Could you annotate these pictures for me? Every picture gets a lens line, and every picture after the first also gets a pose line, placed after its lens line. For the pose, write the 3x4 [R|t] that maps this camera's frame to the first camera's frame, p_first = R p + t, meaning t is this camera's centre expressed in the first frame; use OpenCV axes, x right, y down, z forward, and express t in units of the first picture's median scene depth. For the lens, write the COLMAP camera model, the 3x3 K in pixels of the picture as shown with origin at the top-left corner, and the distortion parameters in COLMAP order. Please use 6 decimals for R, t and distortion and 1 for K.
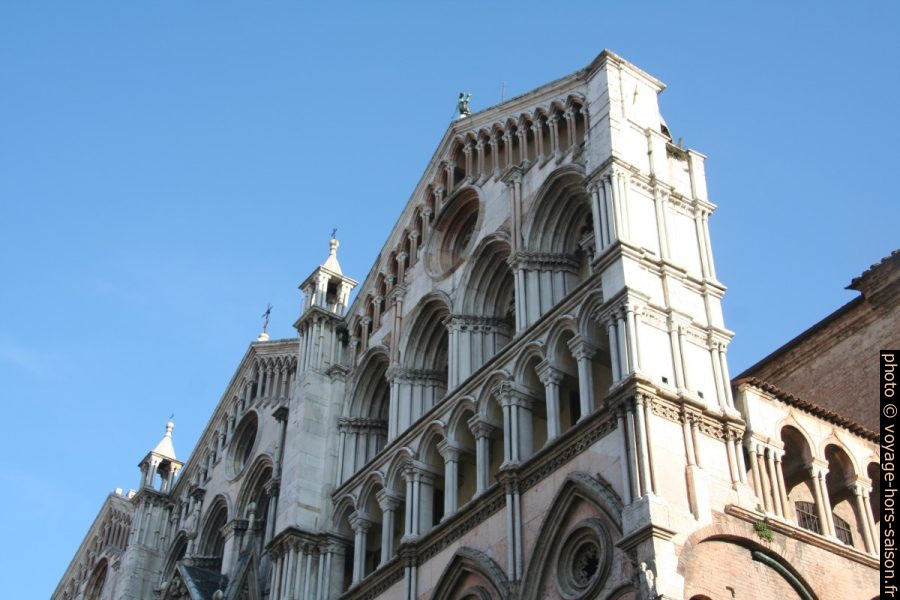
lens RADIAL K [[1277.7, 0, 451.3], [0, 1277.7, 299.8], [0, 0, 1]] dist [0.036617, 0.000000]
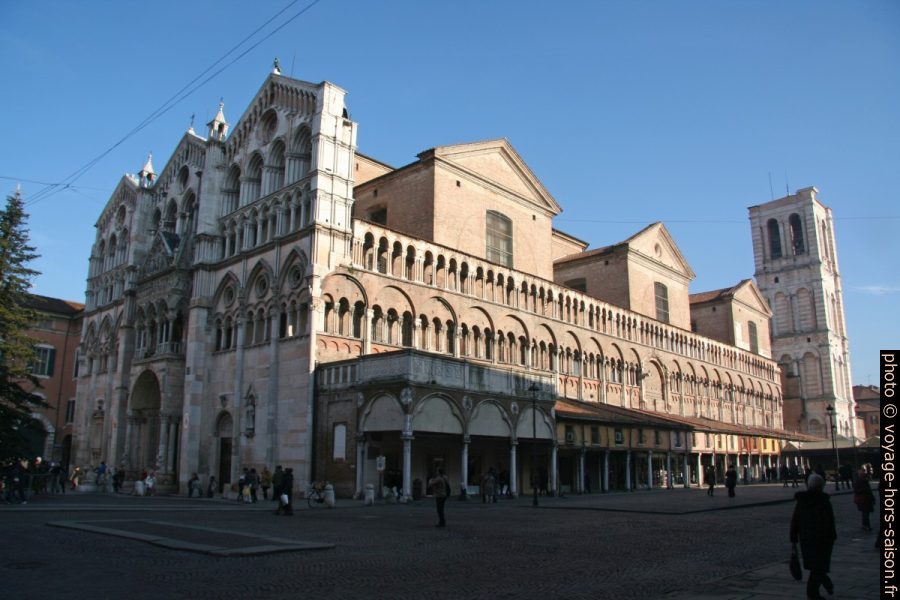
lens RADIAL K [[718.2, 0, 449.9], [0, 718.2, 300.7], [0, 0, 1]] dist [-0.126355, 0.010407]
pose [[0.973819, 0.043524, 0.223121, 0.064149], [-0.135344, 0.899592, 0.415230, -0.422446], [-0.182645, -0.434557, 0.881930, -0.539311]]
